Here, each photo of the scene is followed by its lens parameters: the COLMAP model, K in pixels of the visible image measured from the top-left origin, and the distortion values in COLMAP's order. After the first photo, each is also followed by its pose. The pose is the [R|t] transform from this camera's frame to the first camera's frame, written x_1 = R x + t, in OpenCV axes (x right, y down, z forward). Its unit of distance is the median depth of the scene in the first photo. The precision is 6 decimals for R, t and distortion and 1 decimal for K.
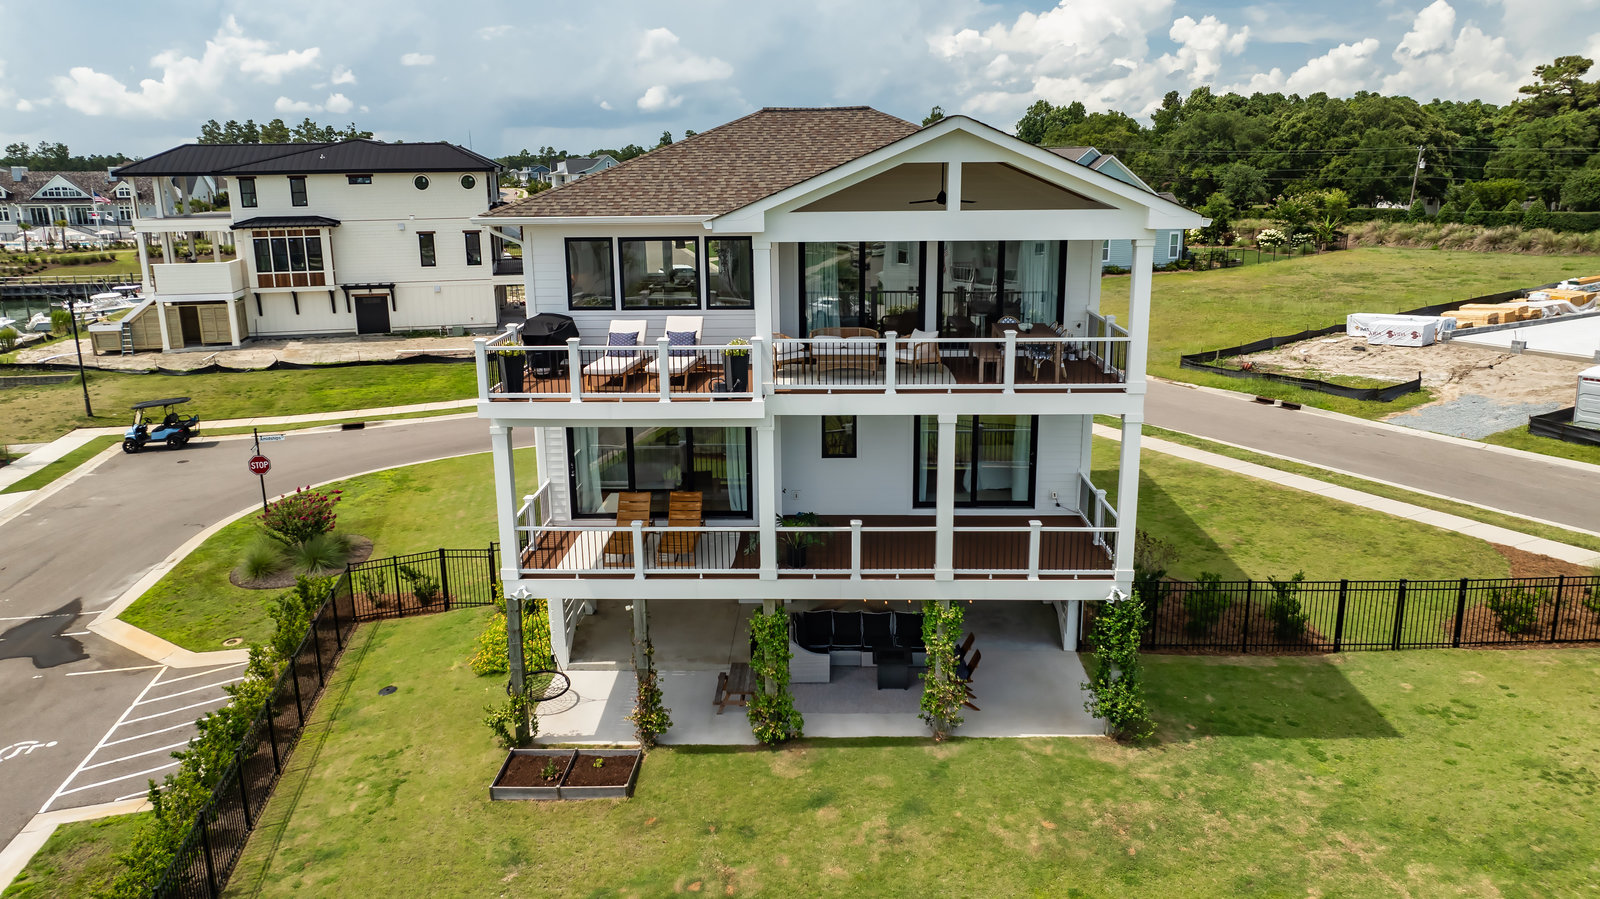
lens RADIAL K [[1130.1, 0, 800.0], [0, 1130.1, 449.5], [0, 0, 1]] dist [-0.047258, 0.055341]
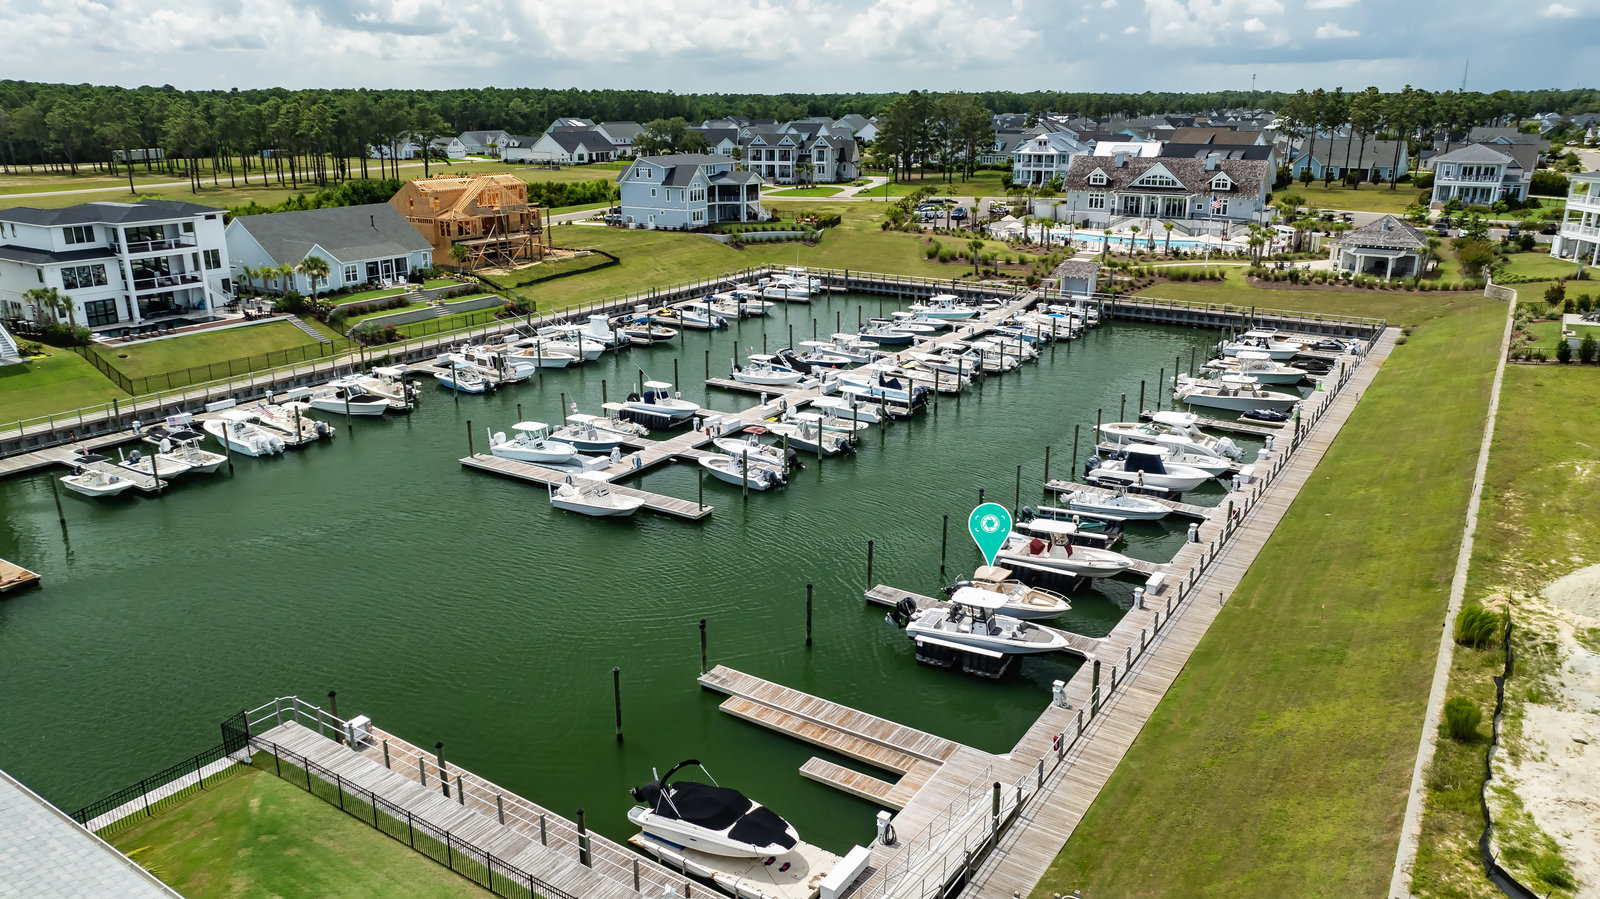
lens RADIAL K [[1131.6, 0, 800.0], [0, 1131.6, 449.5], [0, 0, 1]] dist [-0.015134, -0.001846]
pose [[0.710657, 0.216131, -0.669518, -1.381695], [-0.176866, 0.975965, 0.127322, -0.556931], [0.680944, 0.027933, 0.731803, 0.848223]]
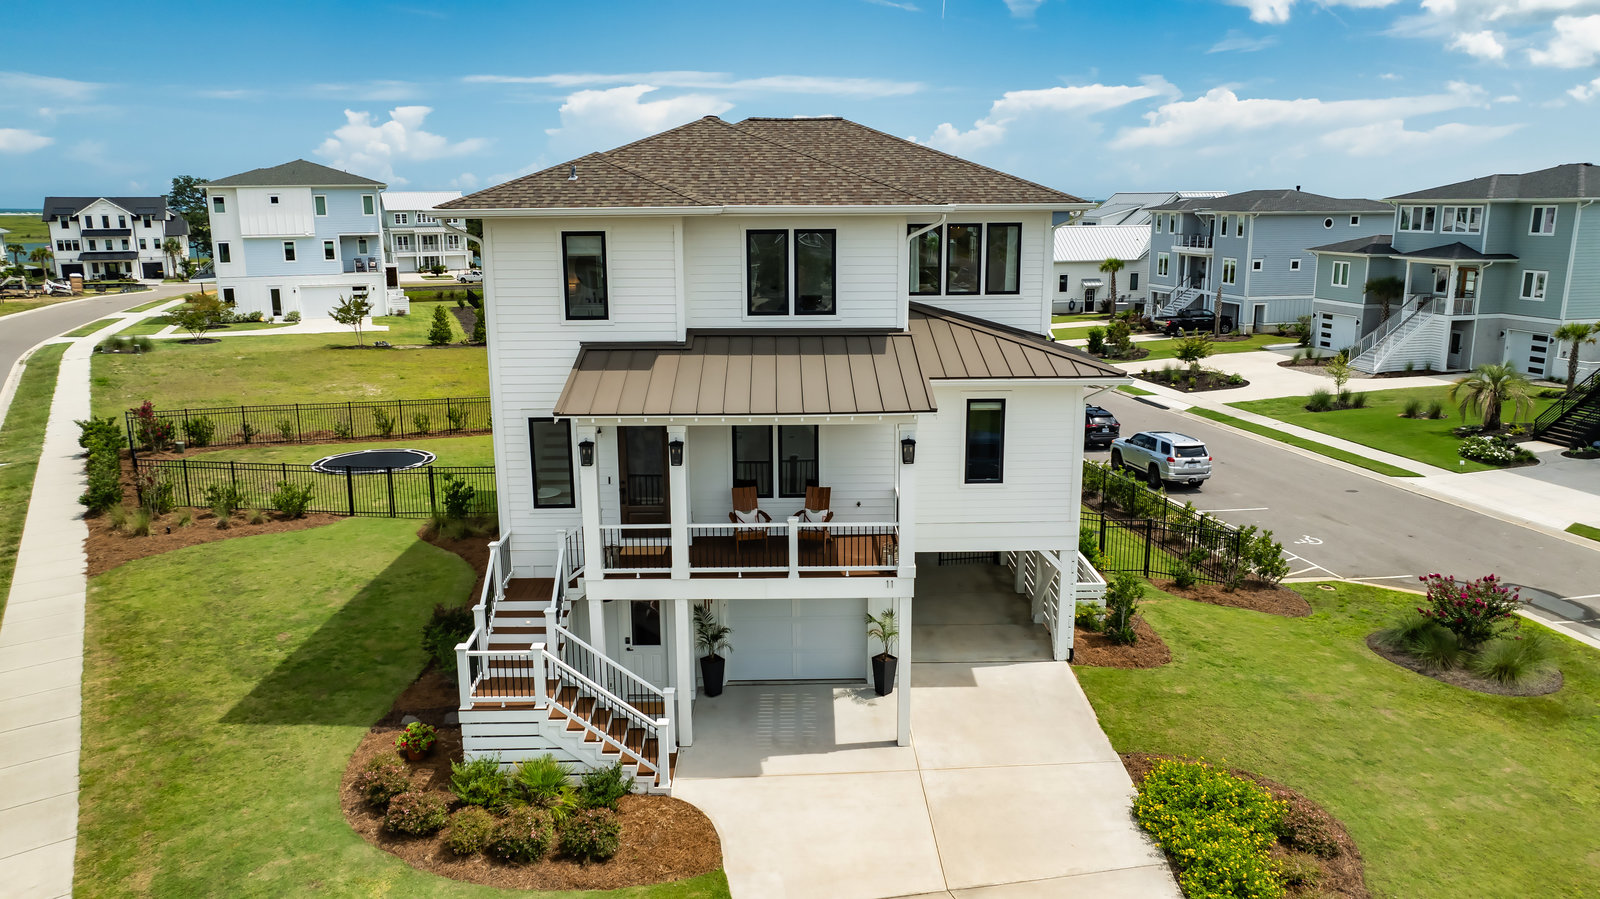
lens RADIAL K [[1130.1, 0, 800.0], [0, 1130.1, 449.5], [0, 0, 1]] dist [-0.047258, 0.055341]
pose [[-0.999013, 0.025247, -0.036534, 0.054115], [0.006149, 0.893393, 0.449234, -0.461100], [0.043981, 0.448566, -0.892667, 1.936296]]
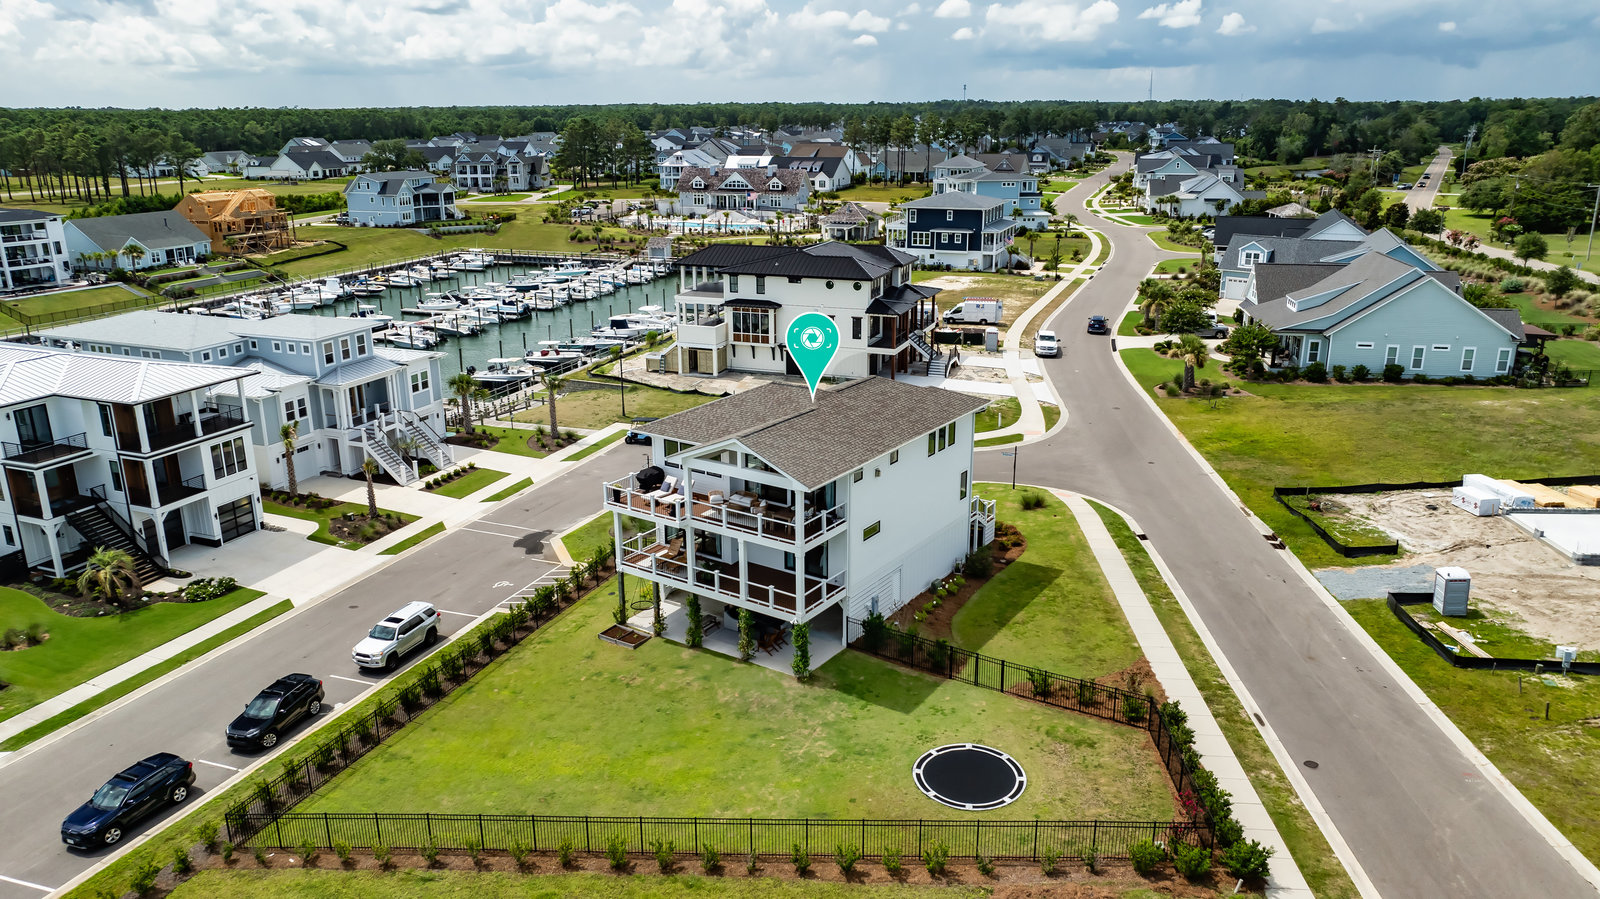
lens RADIAL K [[1125.0, 0, 800.0], [0, 1125.0, 449.5], [0, 0, 1]] dist [-0.016311, 0.000893]
pose [[0.841748, 0.162644, -0.514788, 1.077458], [-0.134796, 0.986656, 0.091318, -0.342677], [0.522771, -0.007476, 0.852440, -0.811126]]
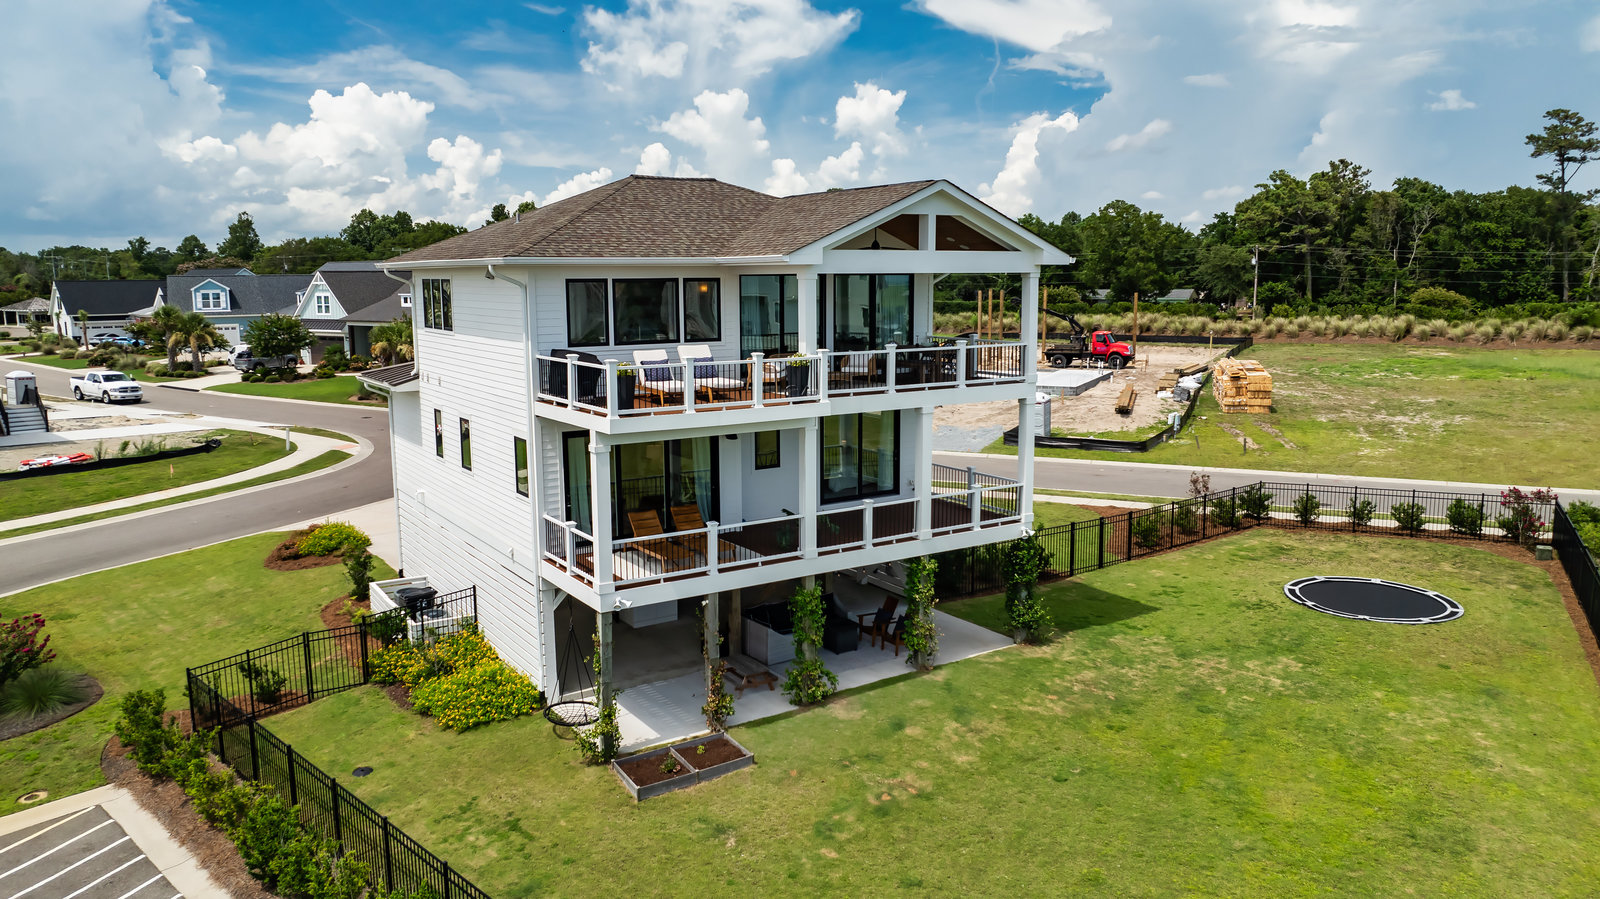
lens RADIAL K [[1125.0, 0, 800.0], [0, 1125.0, 449.5], [0, 0, 1]] dist [-0.016311, 0.000893]
pose [[0.820542, -0.083303, 0.565484, -0.495643], [0.137480, 0.989043, -0.053791, 0.045822], [-0.554807, 0.121880, 0.823003, 0.013874]]
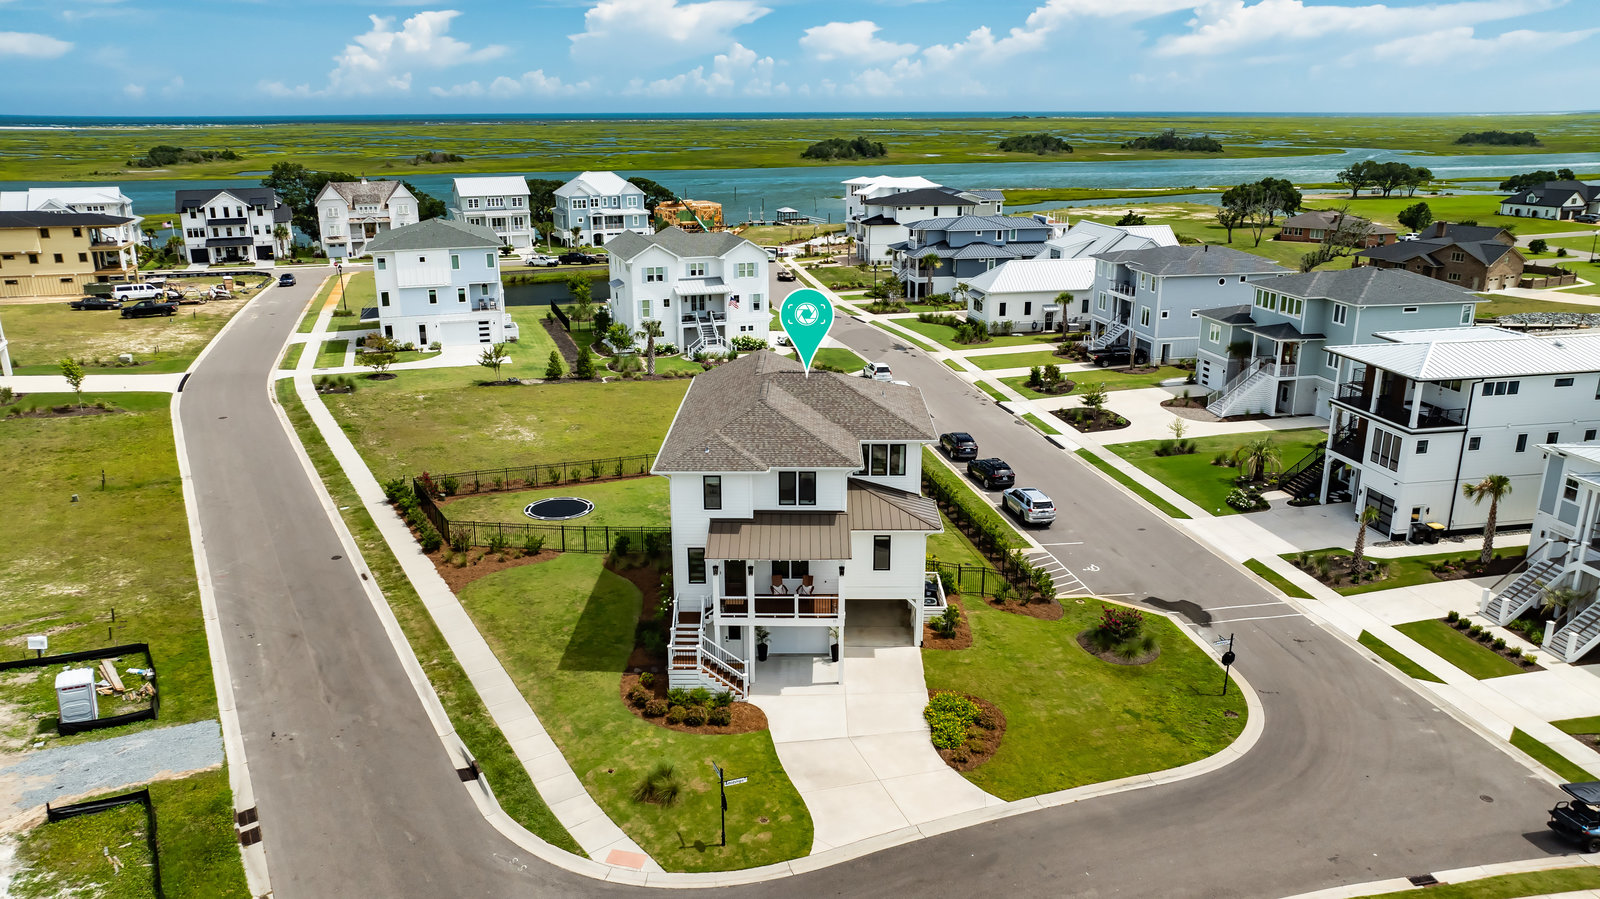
lens RADIAL K [[1125.0, 0, 800.0], [0, 1125.0, 449.5], [0, 0, 1]] dist [-0.016311, 0.000893]
pose [[-0.999799, 0.016231, -0.011756, 0.045254], [0.007855, 0.857024, 0.515217, -1.191637], [0.018438, 0.515021, -0.856979, 2.701350]]
